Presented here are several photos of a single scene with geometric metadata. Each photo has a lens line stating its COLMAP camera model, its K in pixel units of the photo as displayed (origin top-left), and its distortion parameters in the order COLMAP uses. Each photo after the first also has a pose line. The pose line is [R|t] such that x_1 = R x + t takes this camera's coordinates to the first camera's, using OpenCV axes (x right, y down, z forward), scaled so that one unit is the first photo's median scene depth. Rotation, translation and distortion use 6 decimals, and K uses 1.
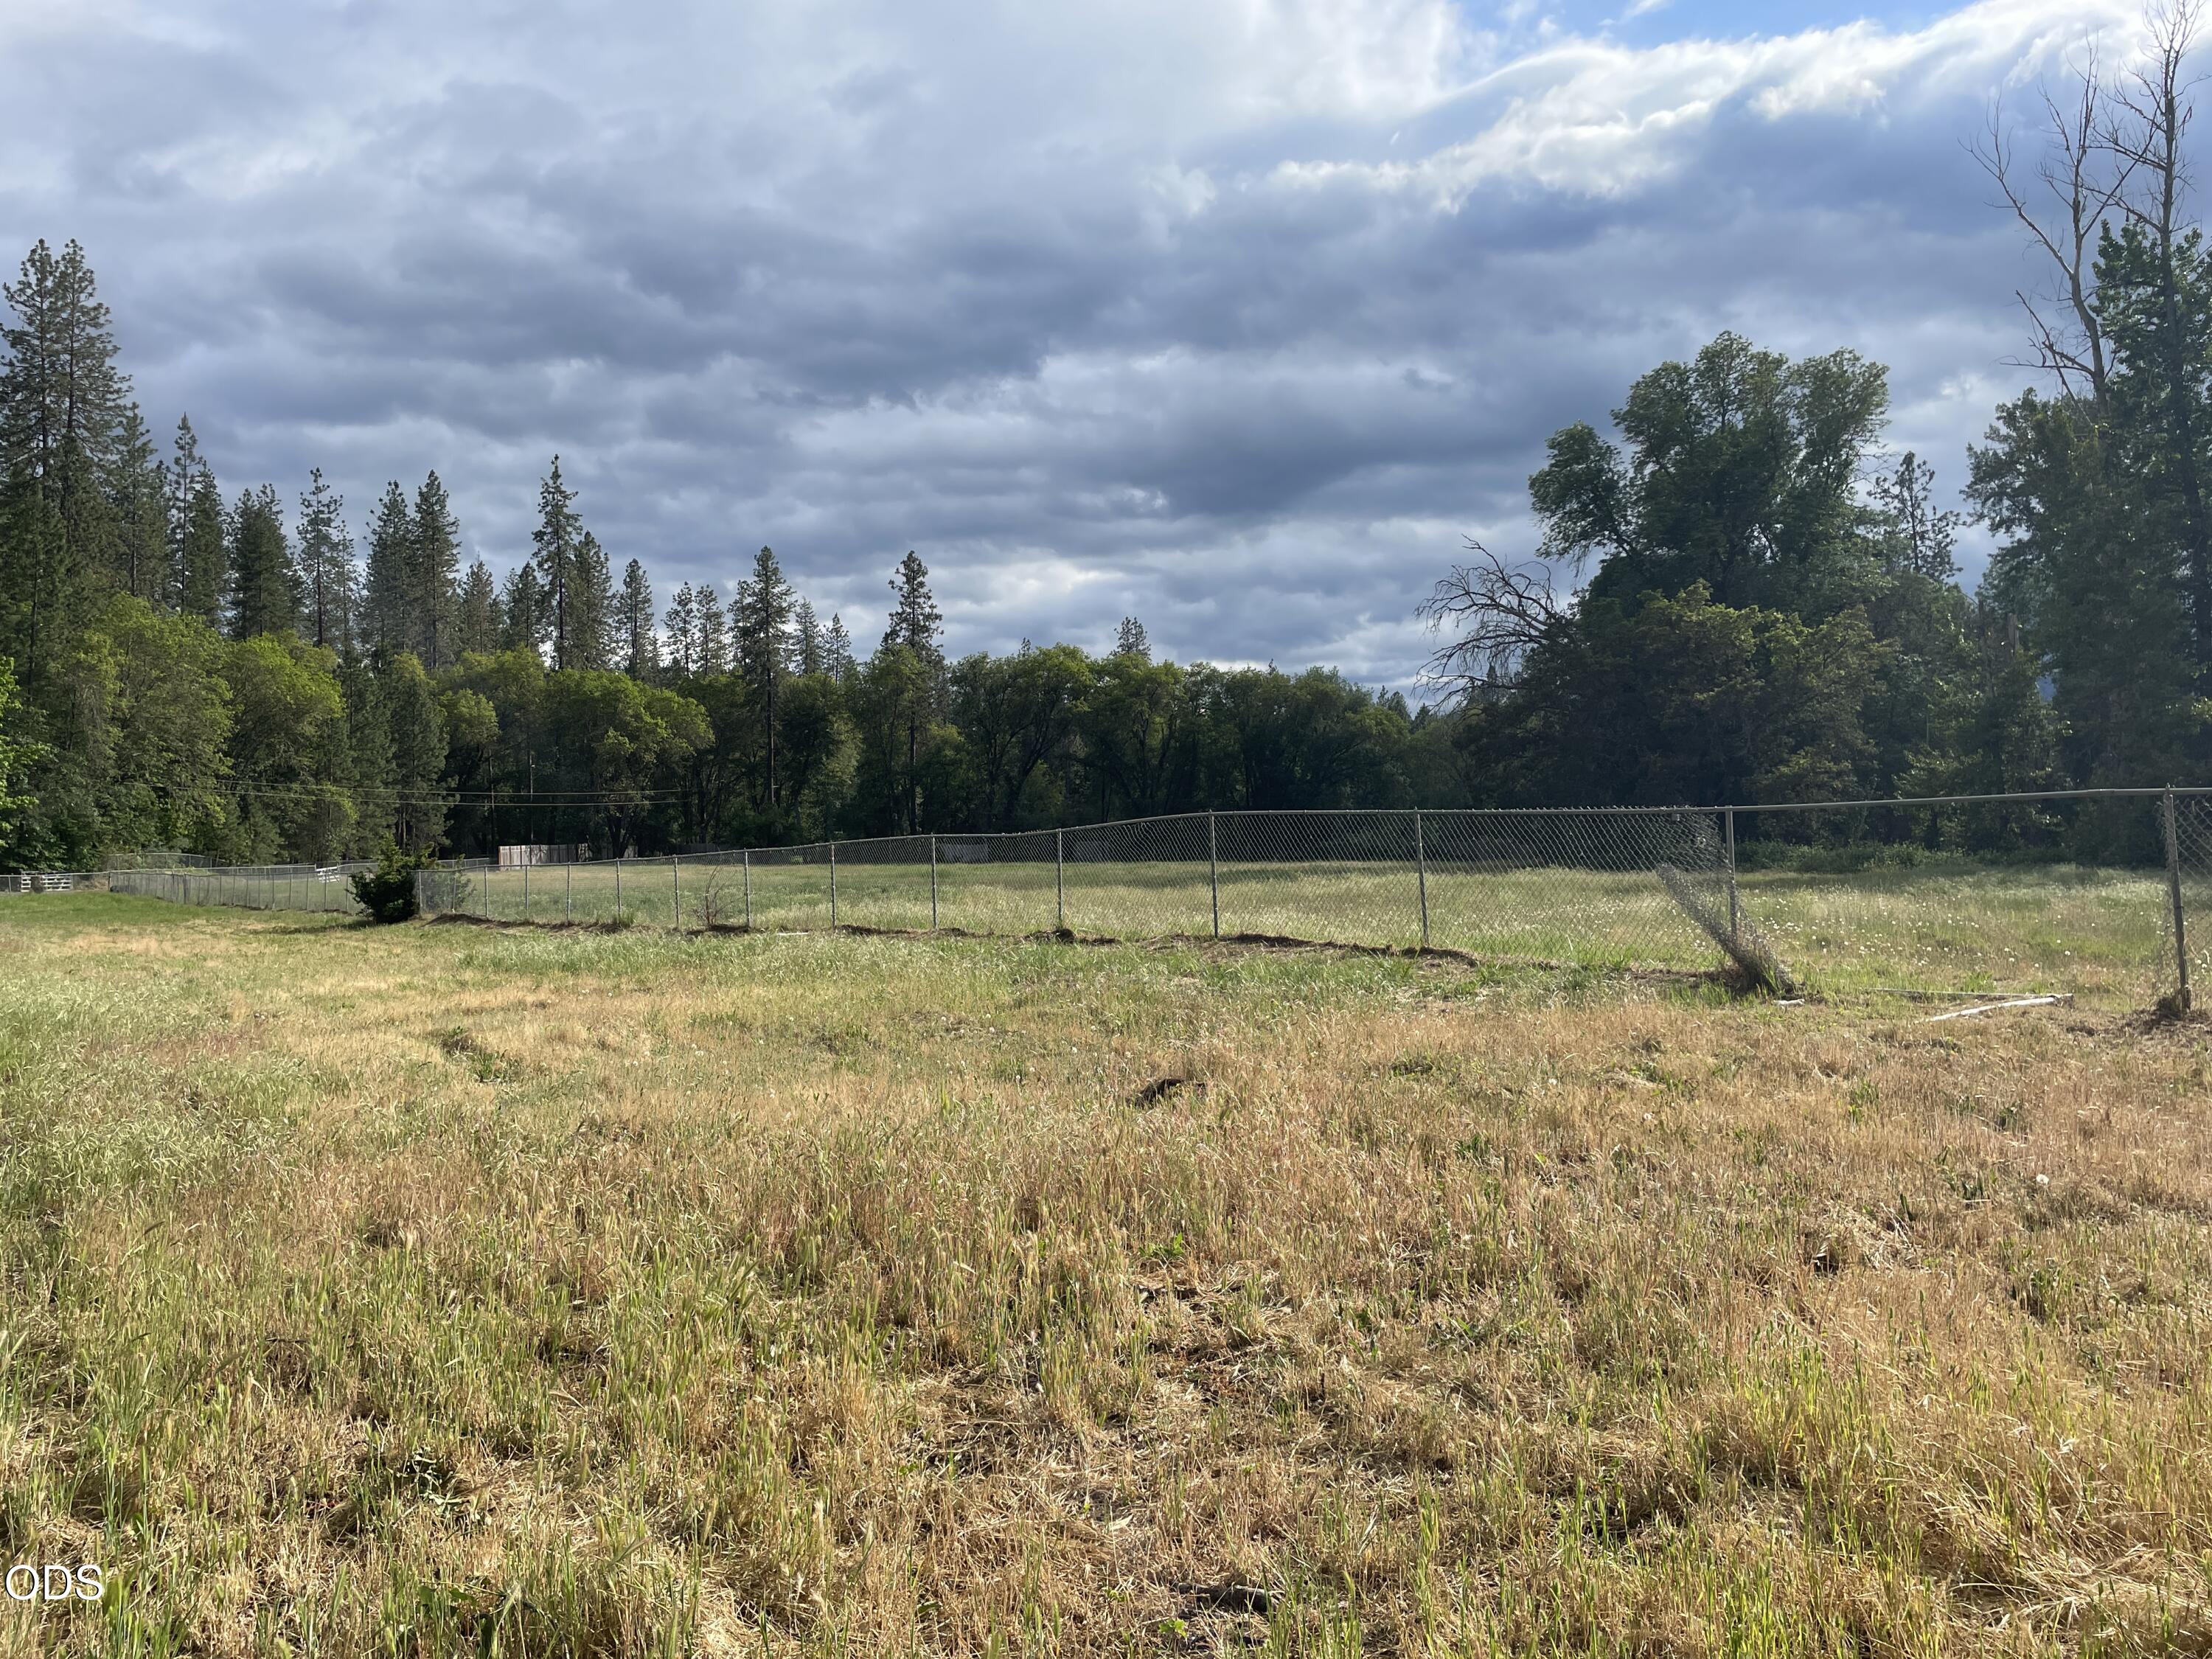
lens RADIAL K [[1647.7, 0, 1103.3], [0, 1647.7, 818.8], [0, 0, 1]] dist [0.084264, -0.098411]
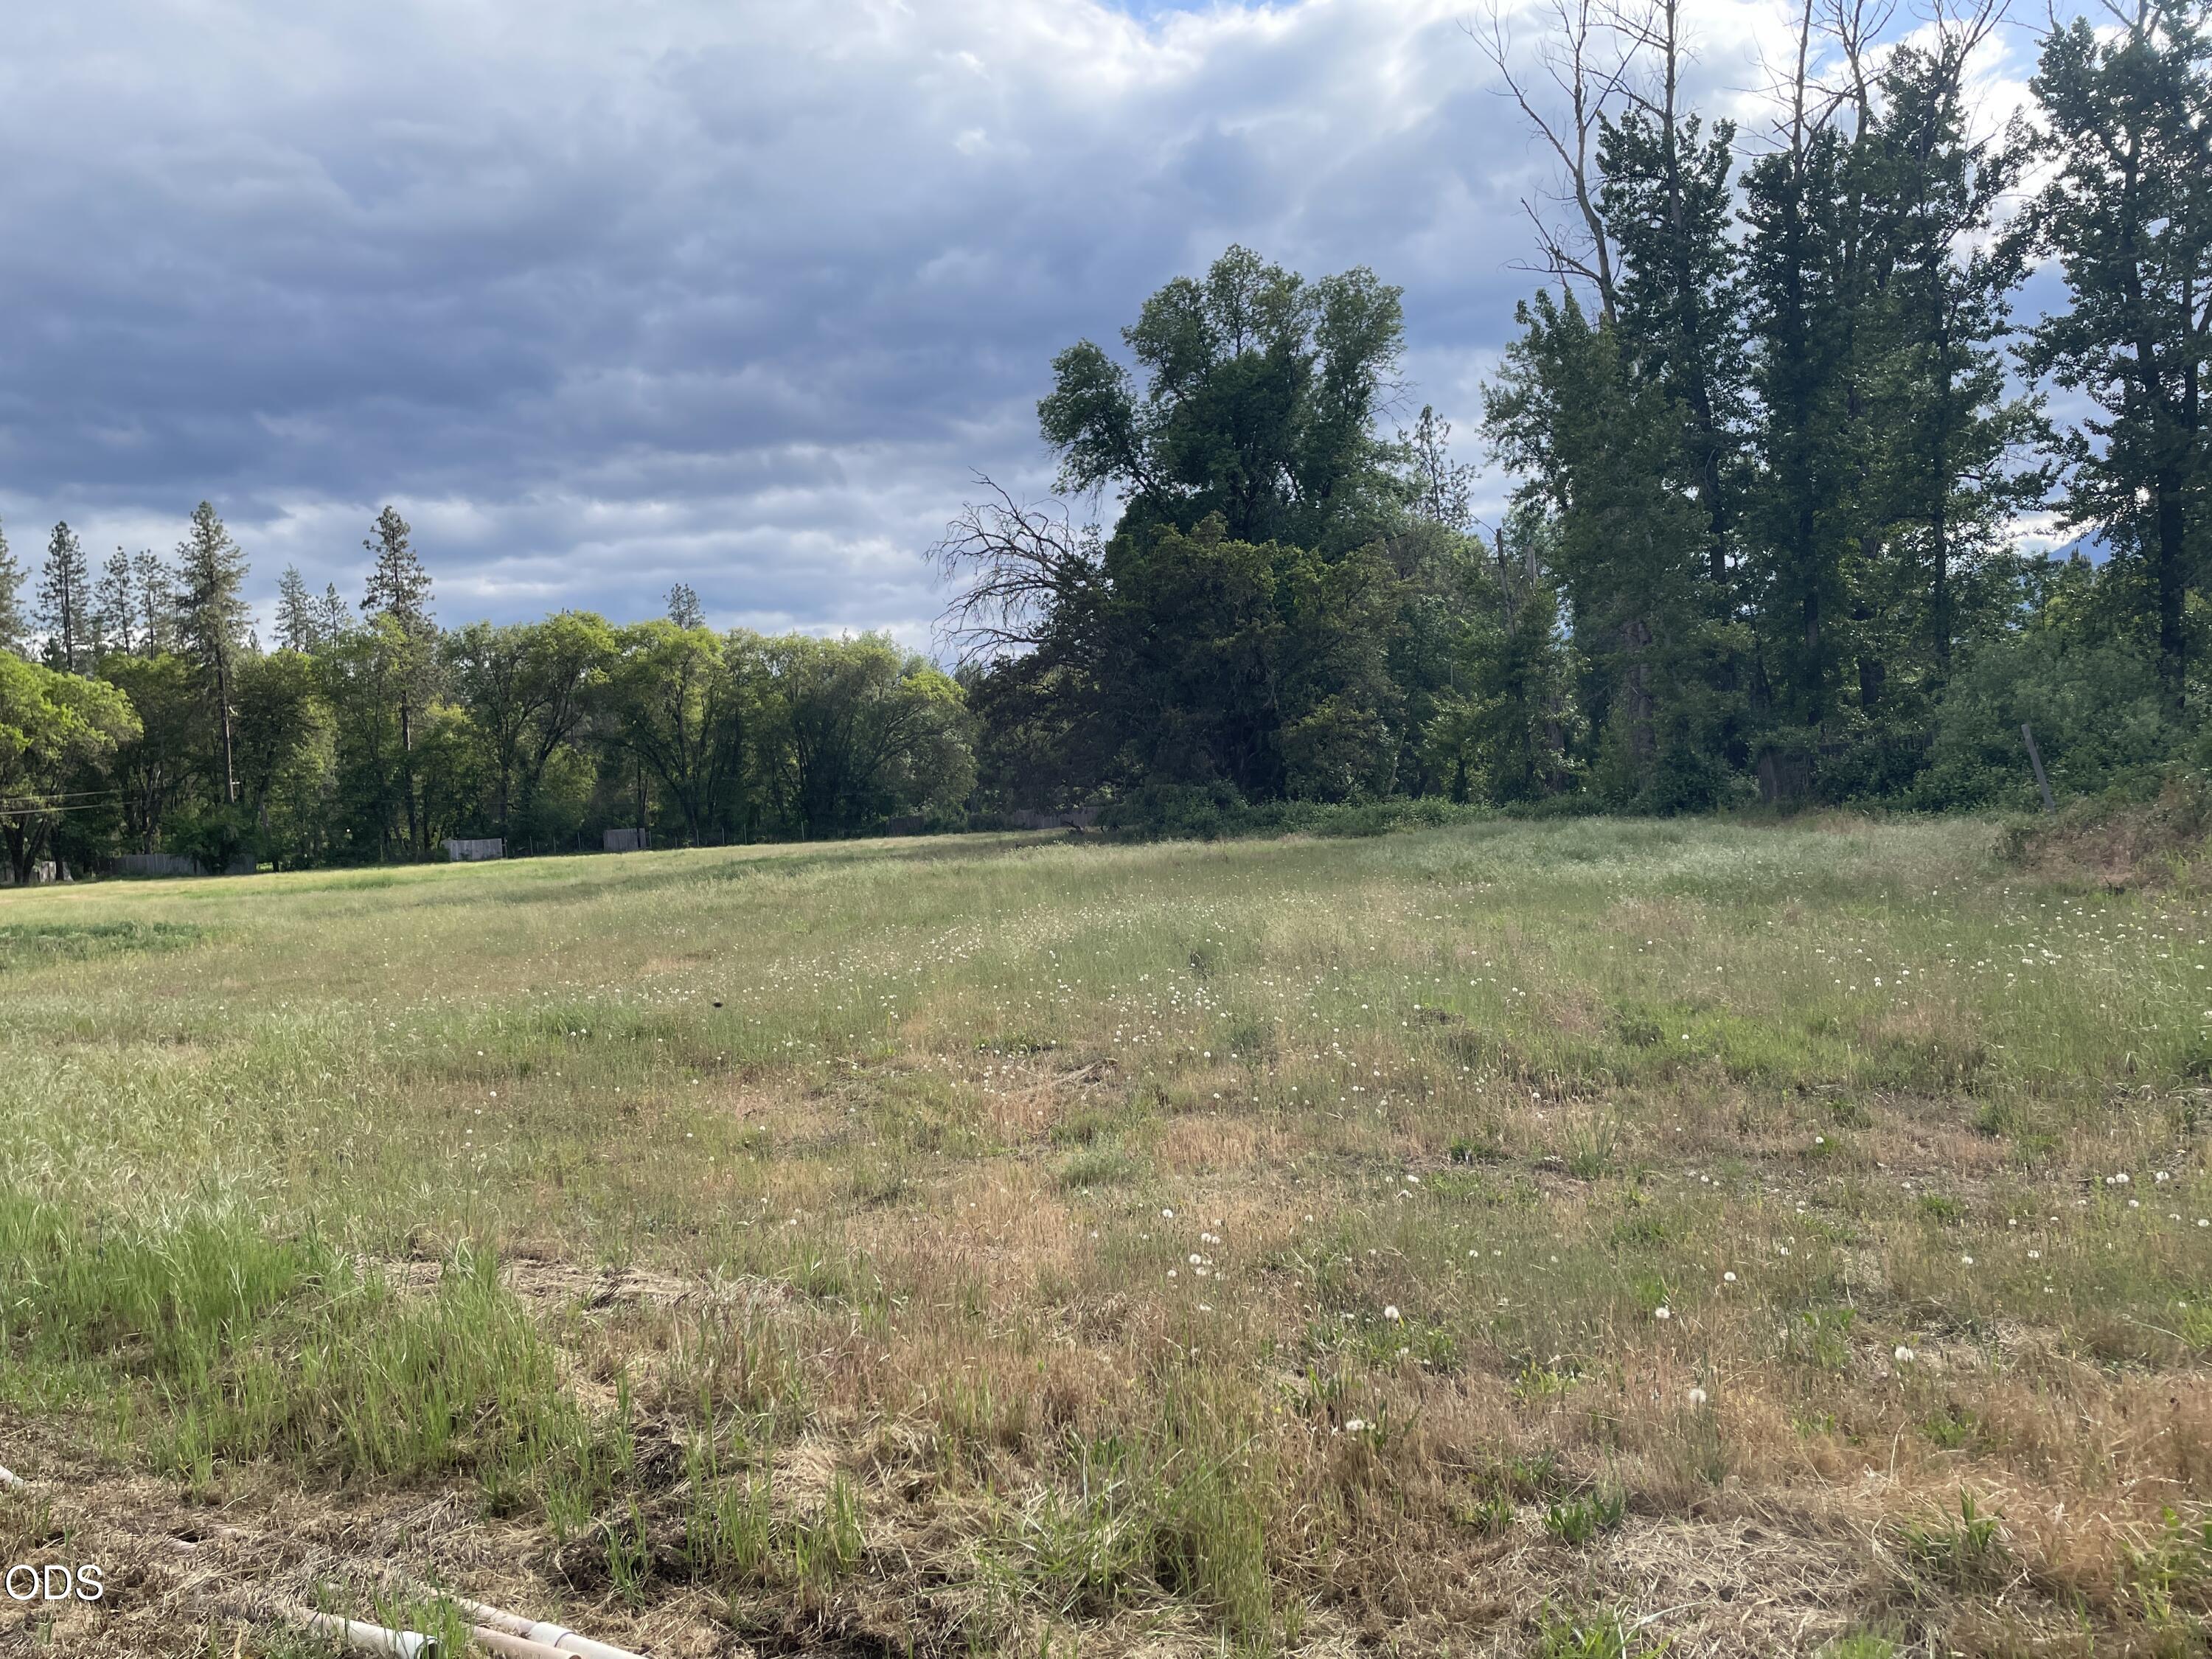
lens RADIAL K [[1647.7, 0, 1103.3], [0, 1647.7, 818.8], [0, 0, 1]] dist [0.084264, -0.098411]
pose [[0.969574, -0.048748, 0.239895, 0.066917], [0.044598, 0.998747, 0.022701, -0.001279], [-0.240701, -0.011312, 0.970533, 0.127106]]
